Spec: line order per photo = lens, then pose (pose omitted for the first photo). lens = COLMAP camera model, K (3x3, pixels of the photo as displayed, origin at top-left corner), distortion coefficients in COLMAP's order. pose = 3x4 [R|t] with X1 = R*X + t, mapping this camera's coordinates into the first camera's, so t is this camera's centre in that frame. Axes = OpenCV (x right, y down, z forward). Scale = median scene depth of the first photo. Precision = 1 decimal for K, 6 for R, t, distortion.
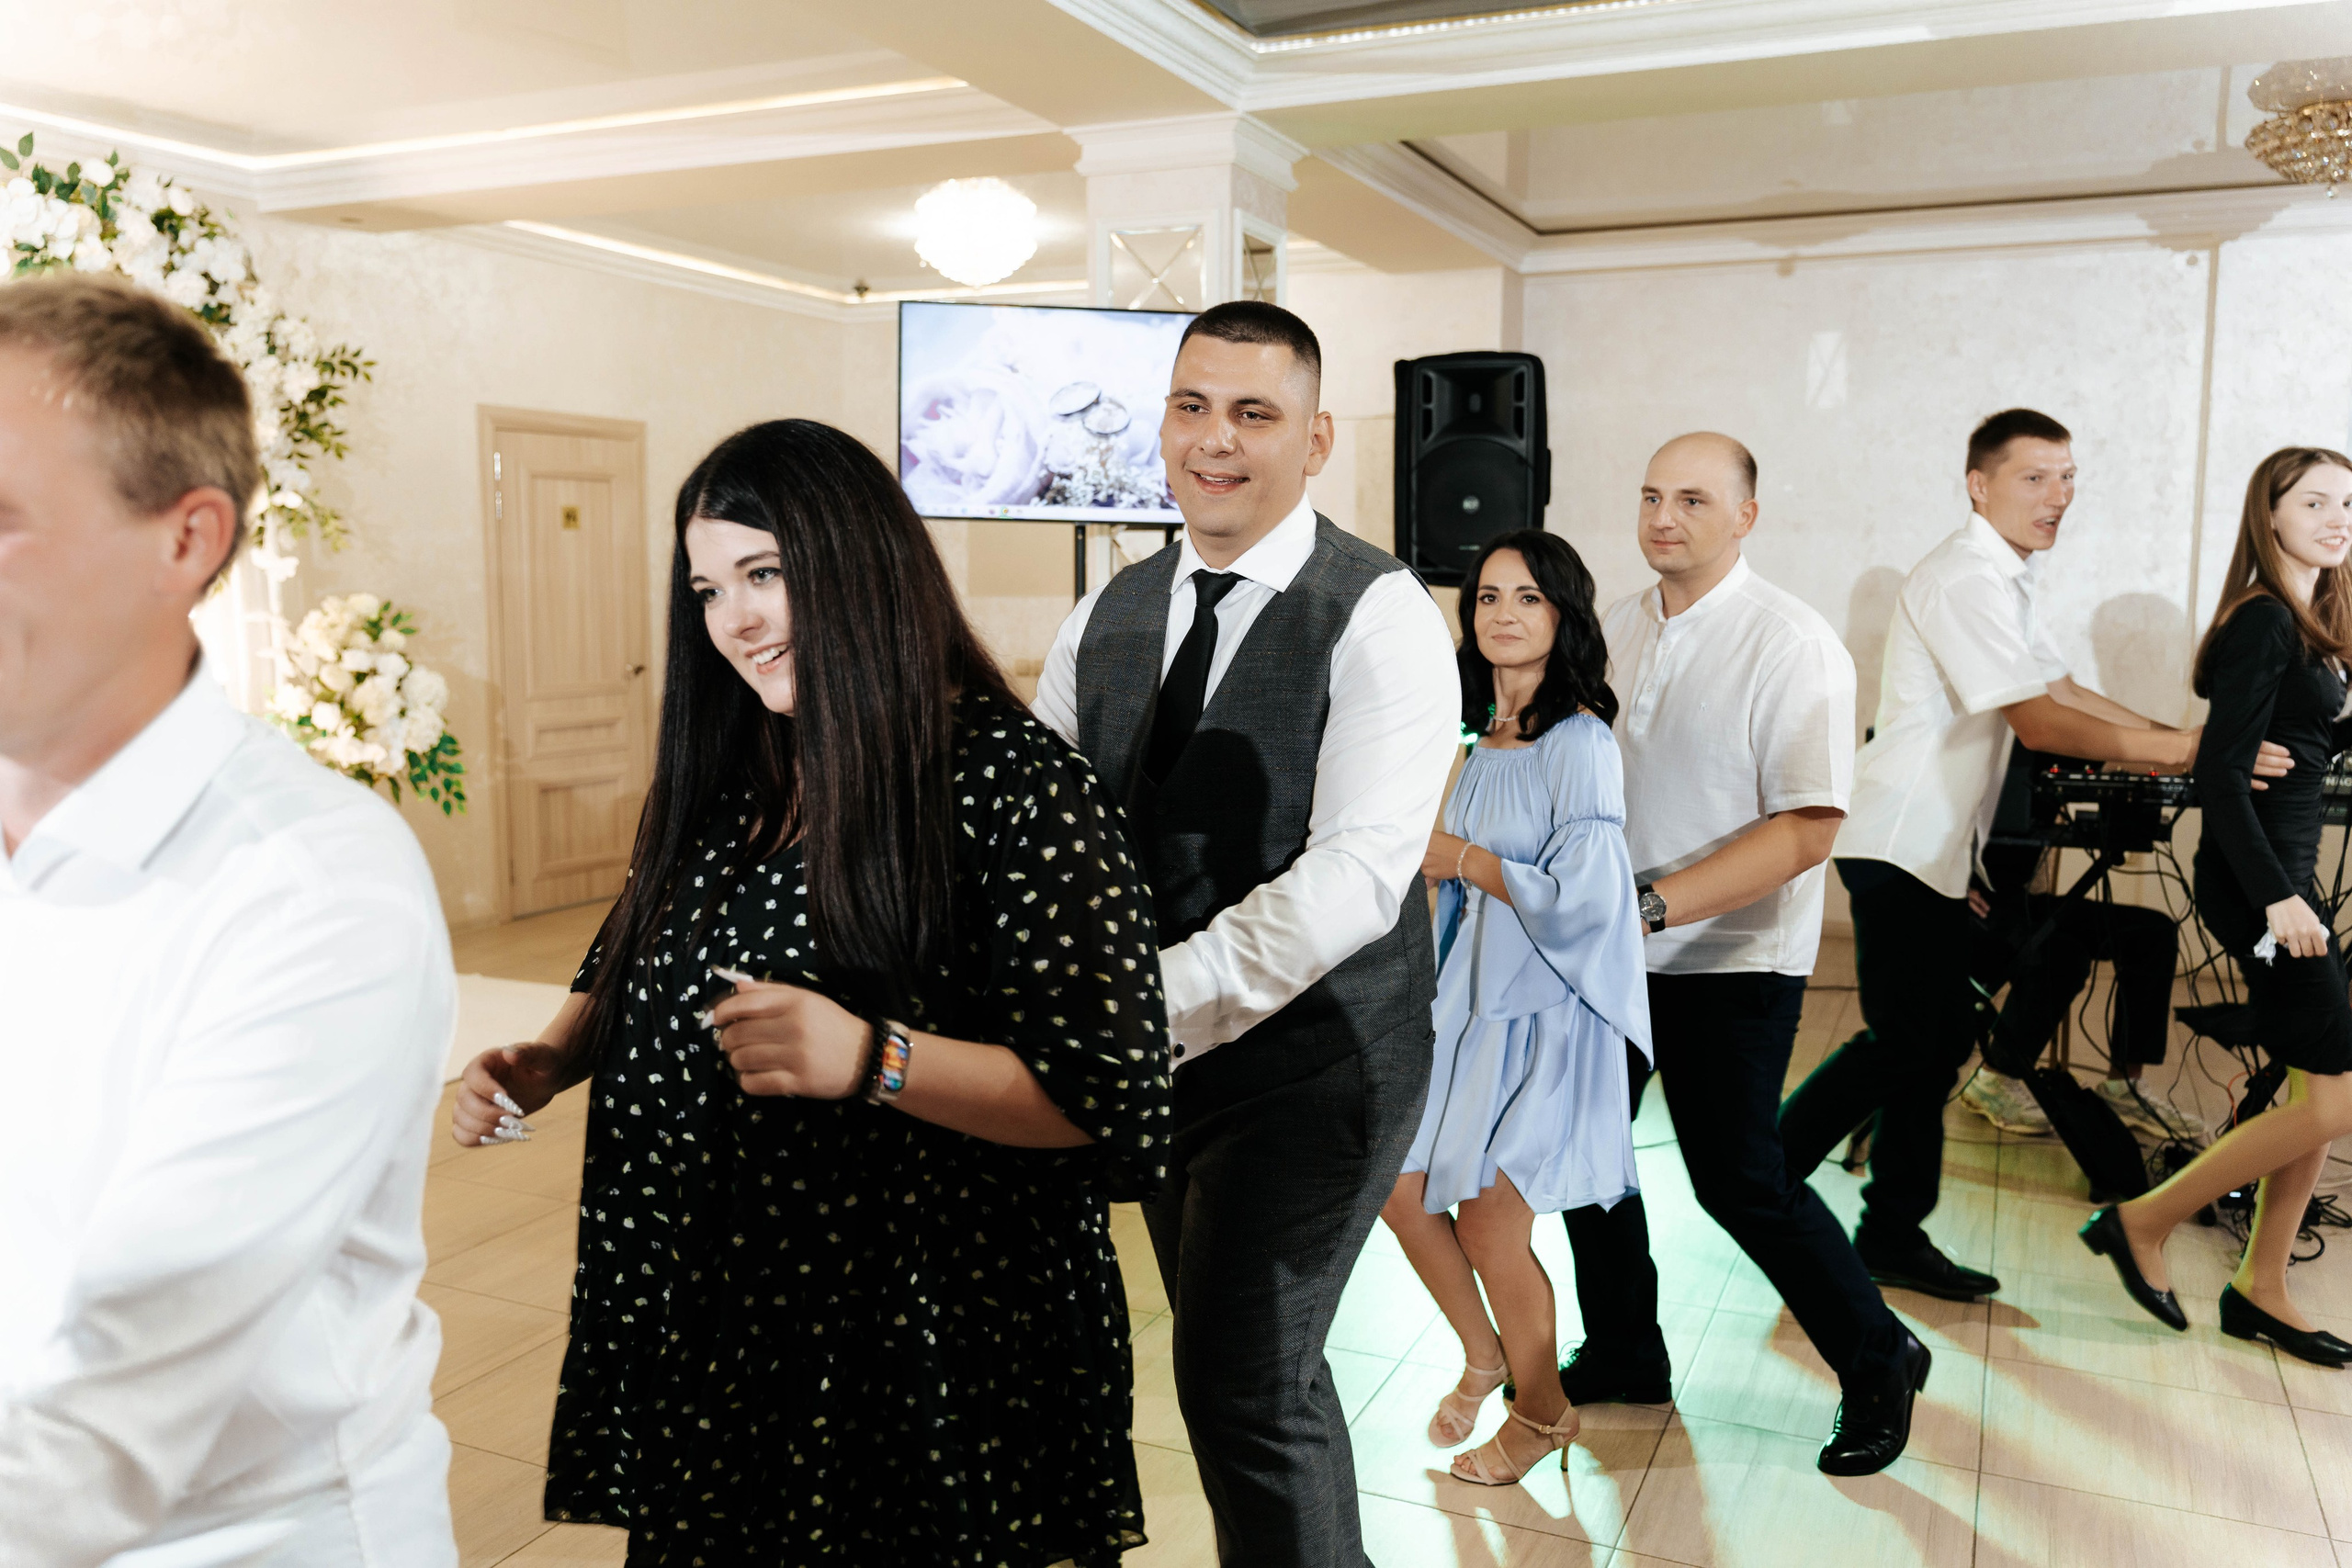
lens RADIAL K [[1853.6, 0, 1176.0], [0, 1853.6, 784.0], [0, 0, 1]] dist [0.006053, -0.011255]
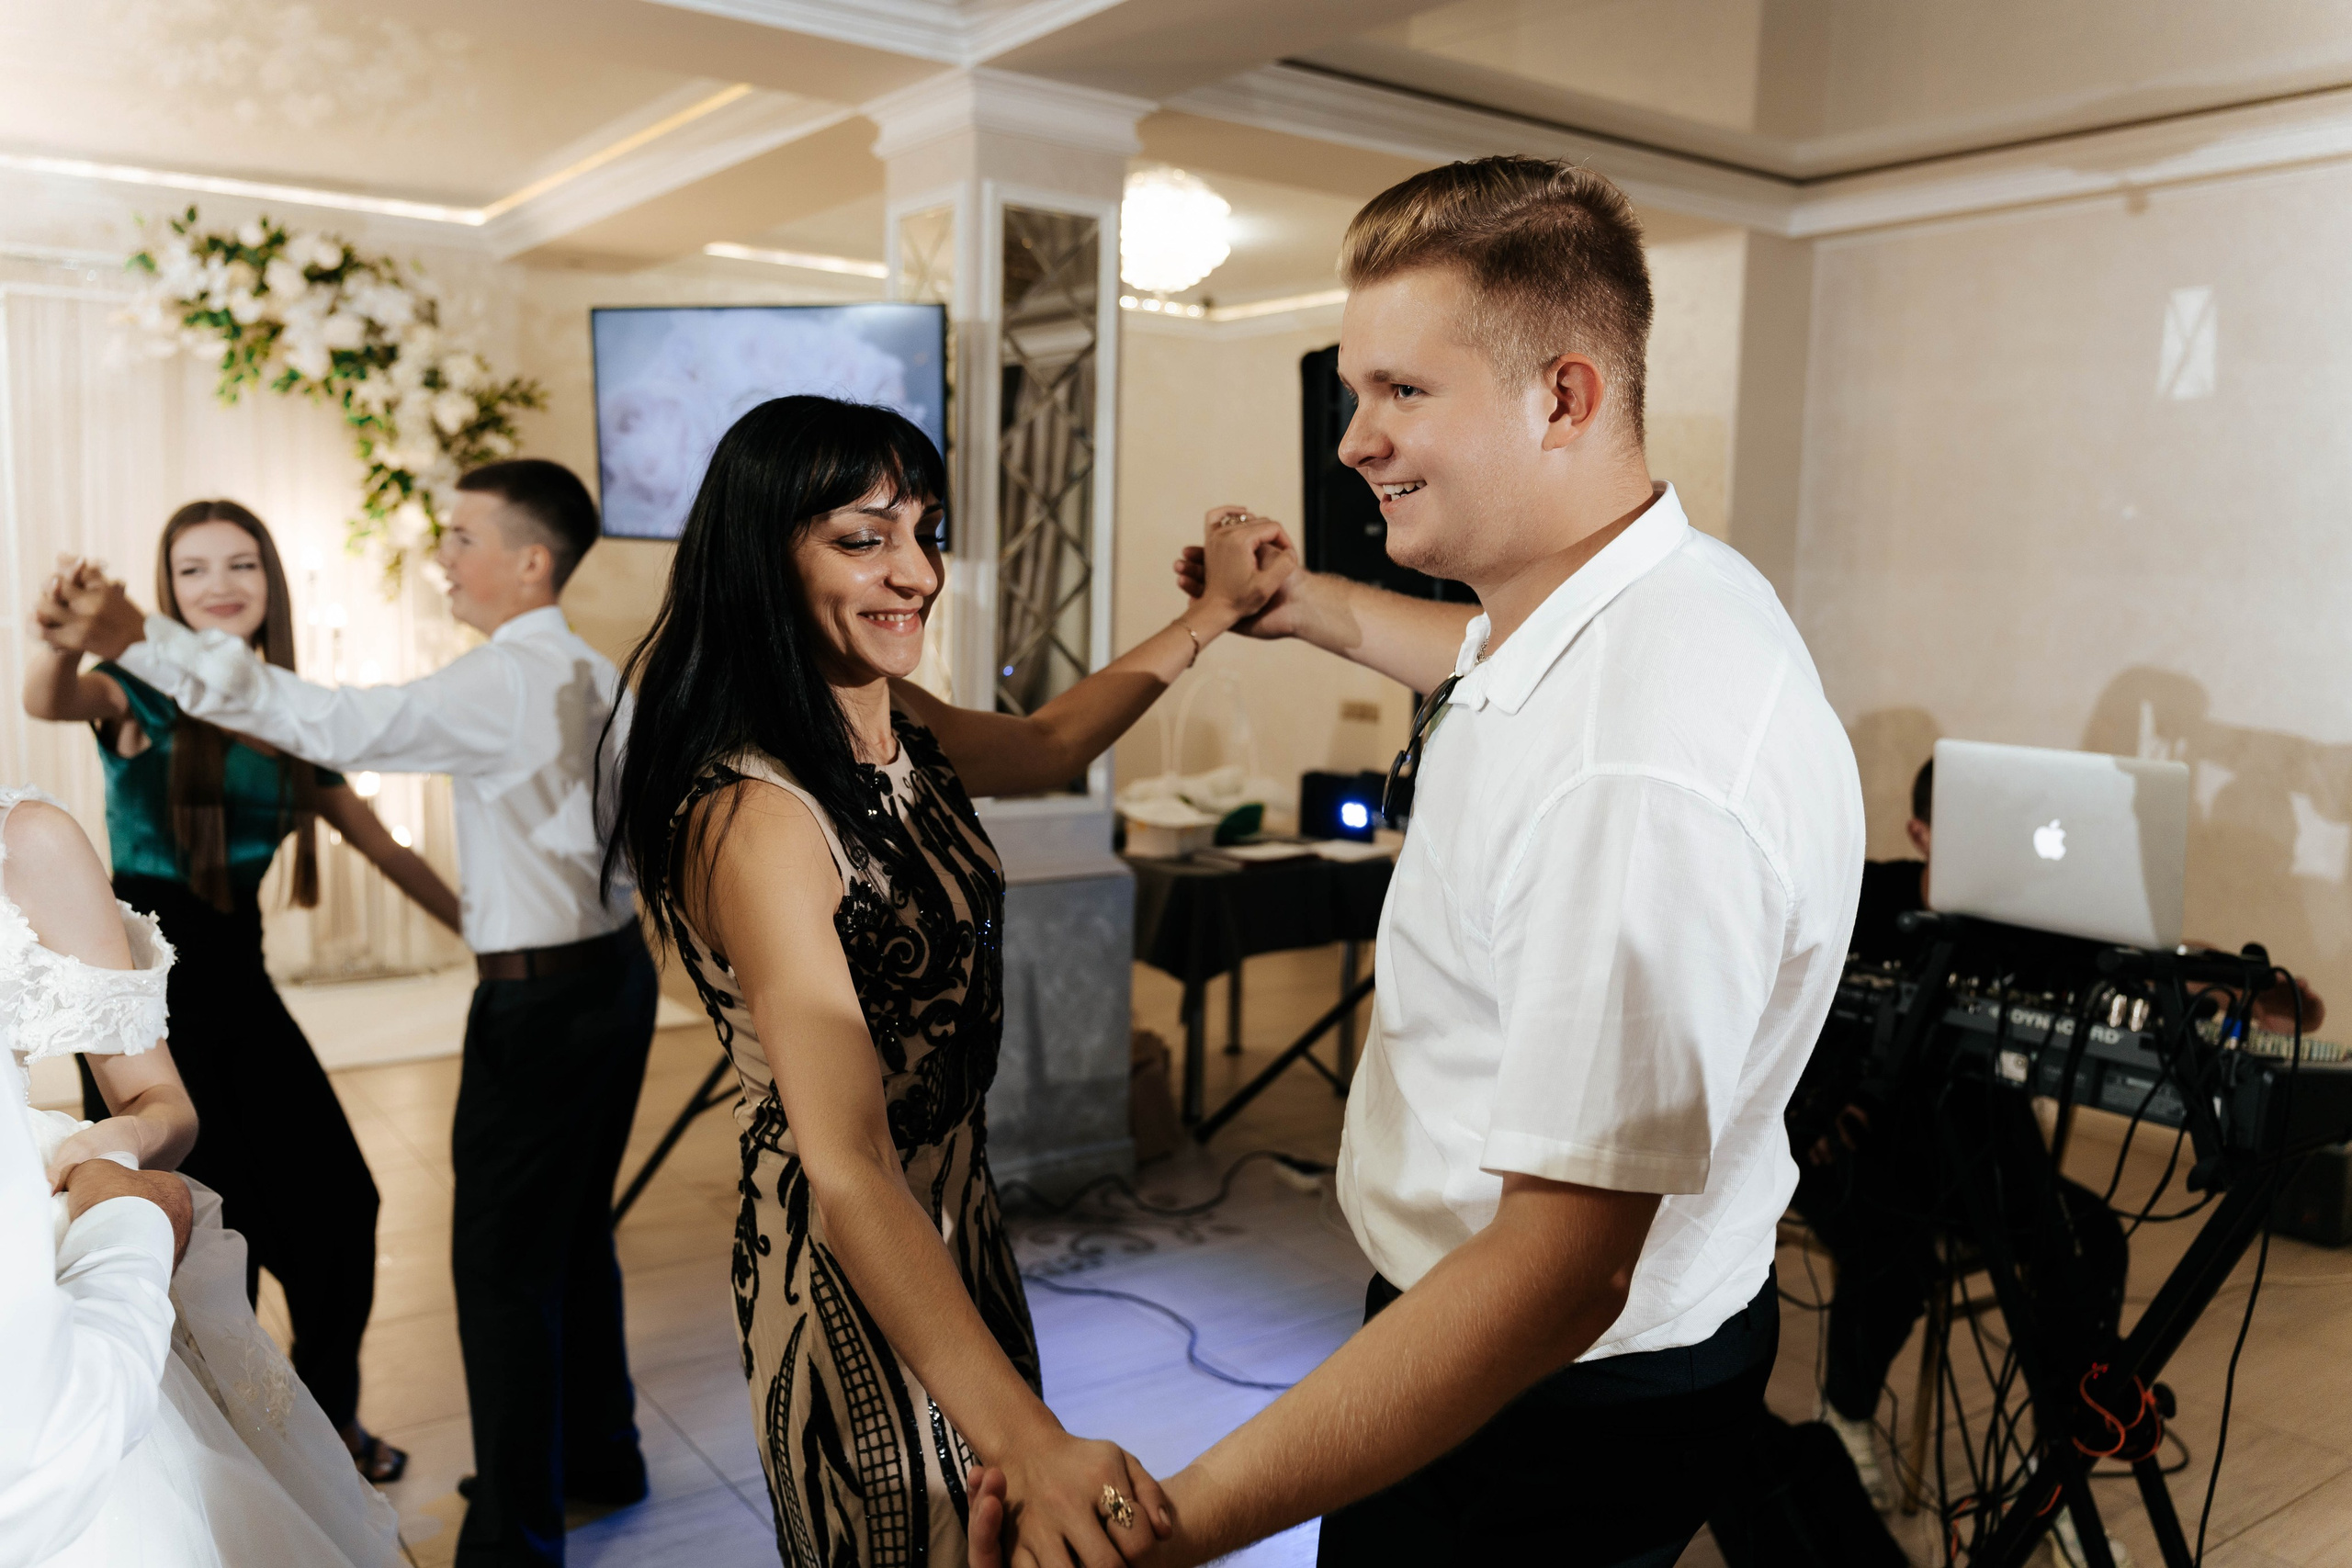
lens RADIAL K [[1892.1, 0, 1176.0], [0, 1892.1, 784.0], [0, 0, 1]] dist [-0.002613, -0.006438]
pose [[0.869734, 0.070388, -0.488475, 0.471839], [-0.079802, 0.996810, 0.001549, -0.035479], [0.487026, 0.037634, 0.872576, 0.250135]]
